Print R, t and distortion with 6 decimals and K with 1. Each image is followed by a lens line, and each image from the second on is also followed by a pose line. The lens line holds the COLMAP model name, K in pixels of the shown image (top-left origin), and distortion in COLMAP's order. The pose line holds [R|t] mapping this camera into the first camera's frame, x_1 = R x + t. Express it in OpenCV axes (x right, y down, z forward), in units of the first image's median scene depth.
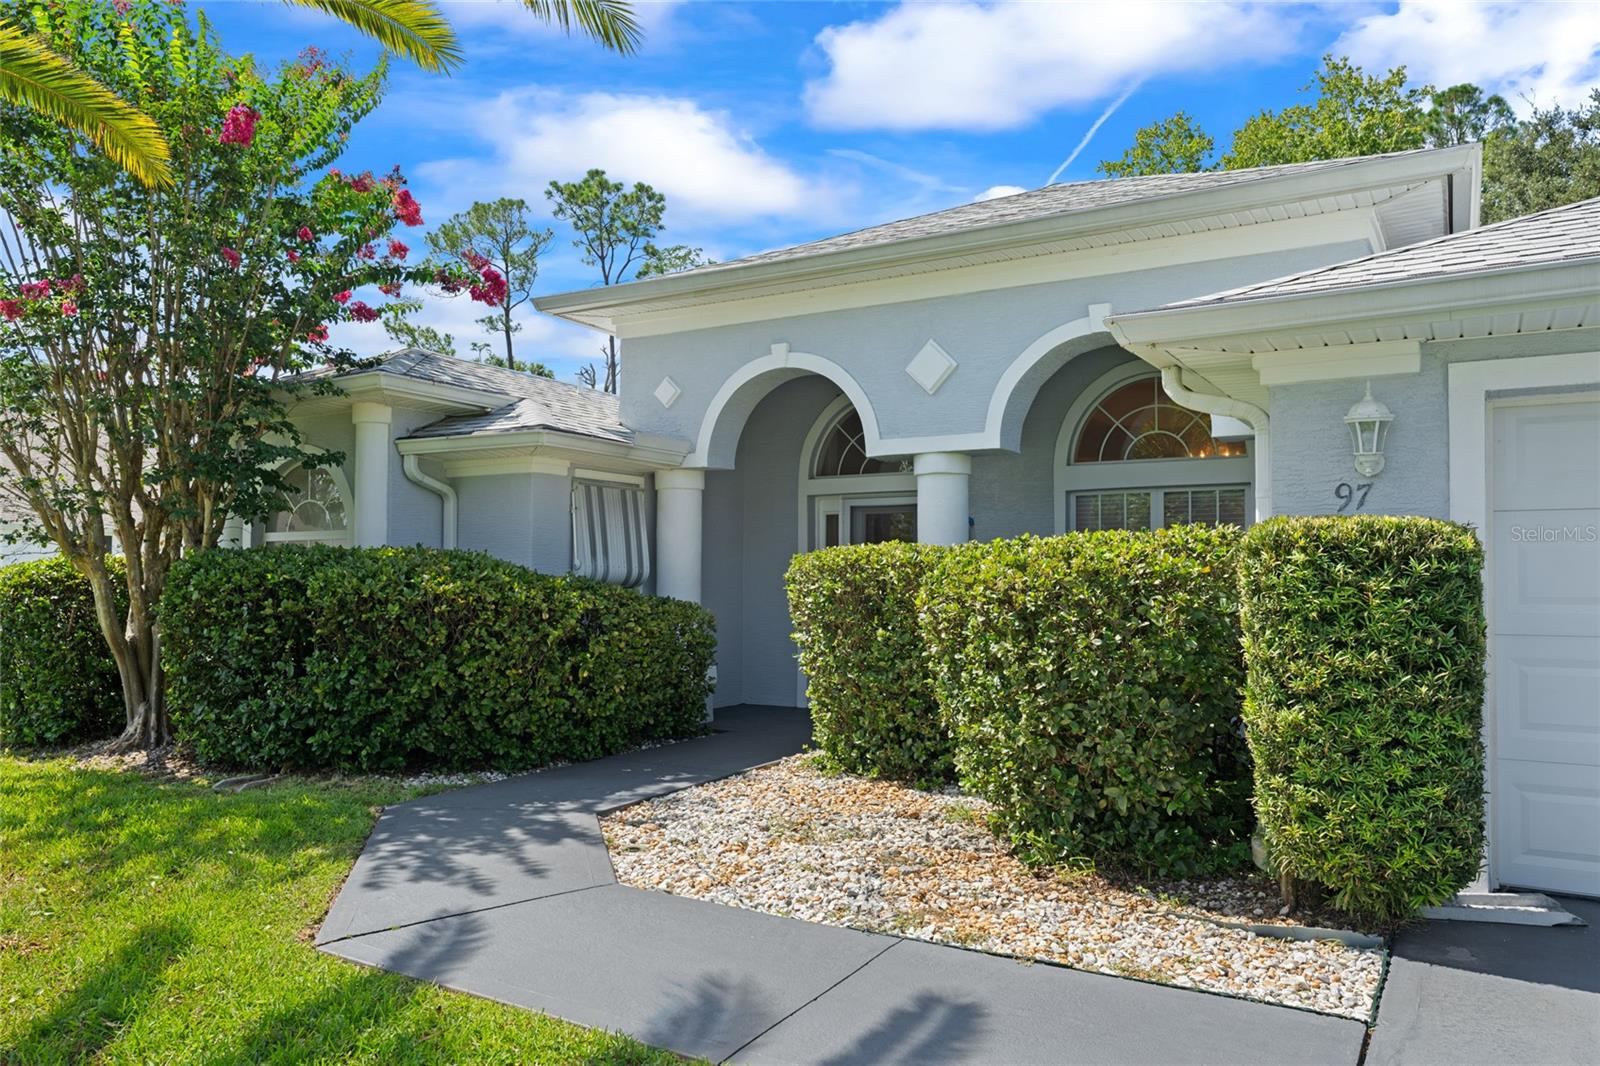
lens RADIAL K [[1122.3, 0, 815.6], [0, 1122.3, 559.0], [0, 0, 1]] dist [0.010450, 0.001085]
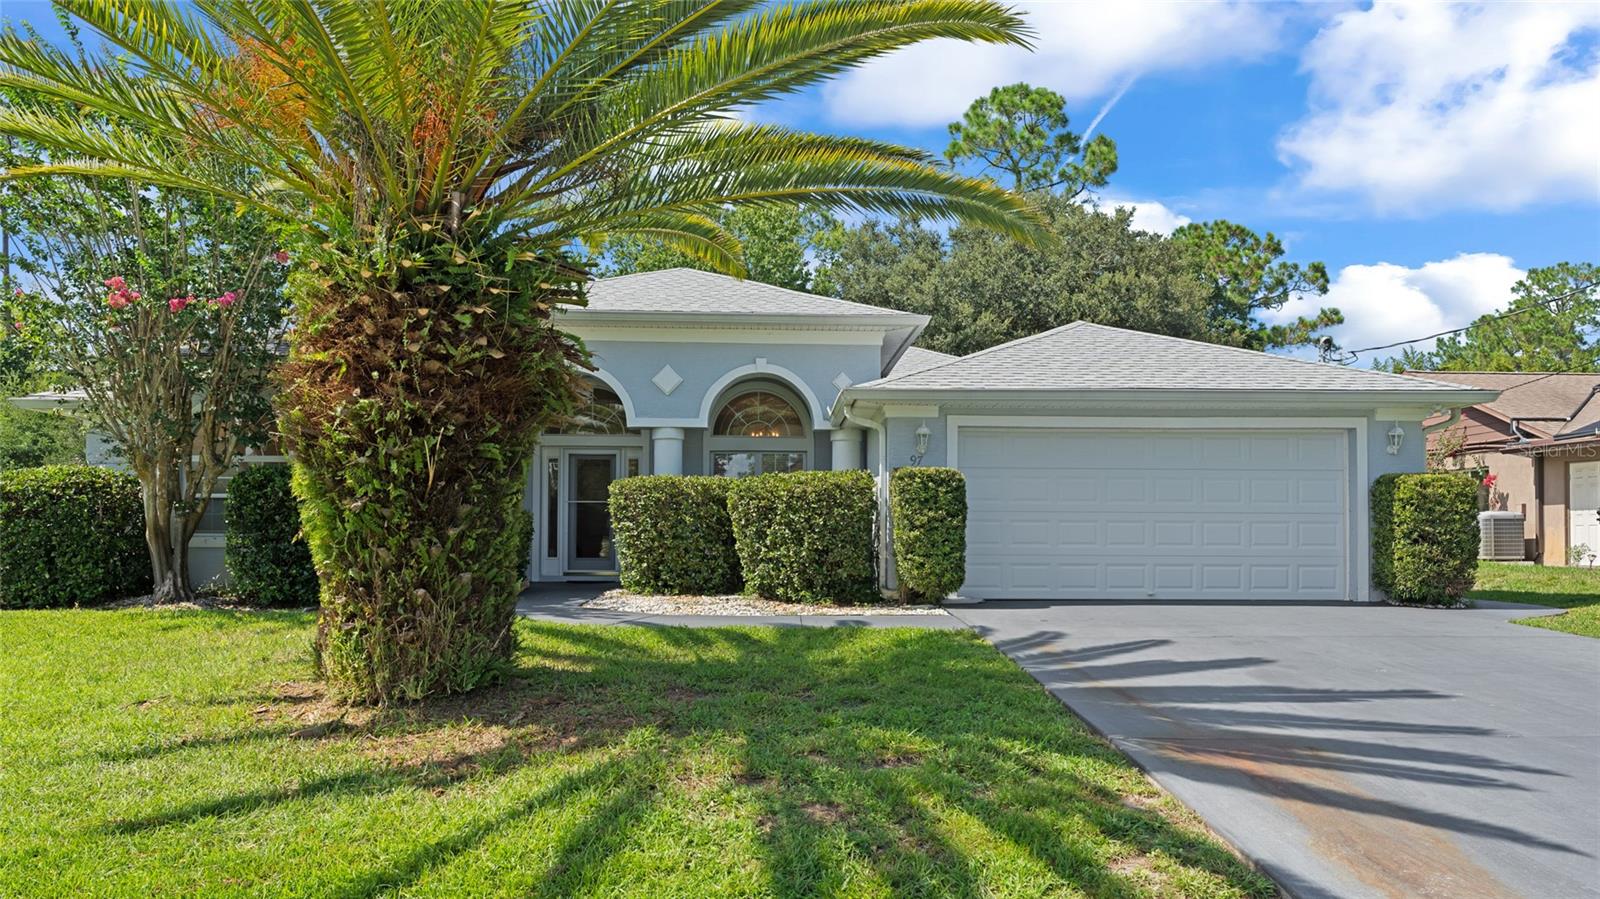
lens RADIAL K [[1060.3, 0, 786.7], [0, 1060.3, 526.6], [0, 0, 1]] dist [-0.018597, 0.018143]
pose [[0.852966, 0.005912, 0.521932, -0.727153], [-0.013627, 0.999847, 0.010945, 0.052051], [-0.521788, -0.016448, 0.852917, -0.664087]]
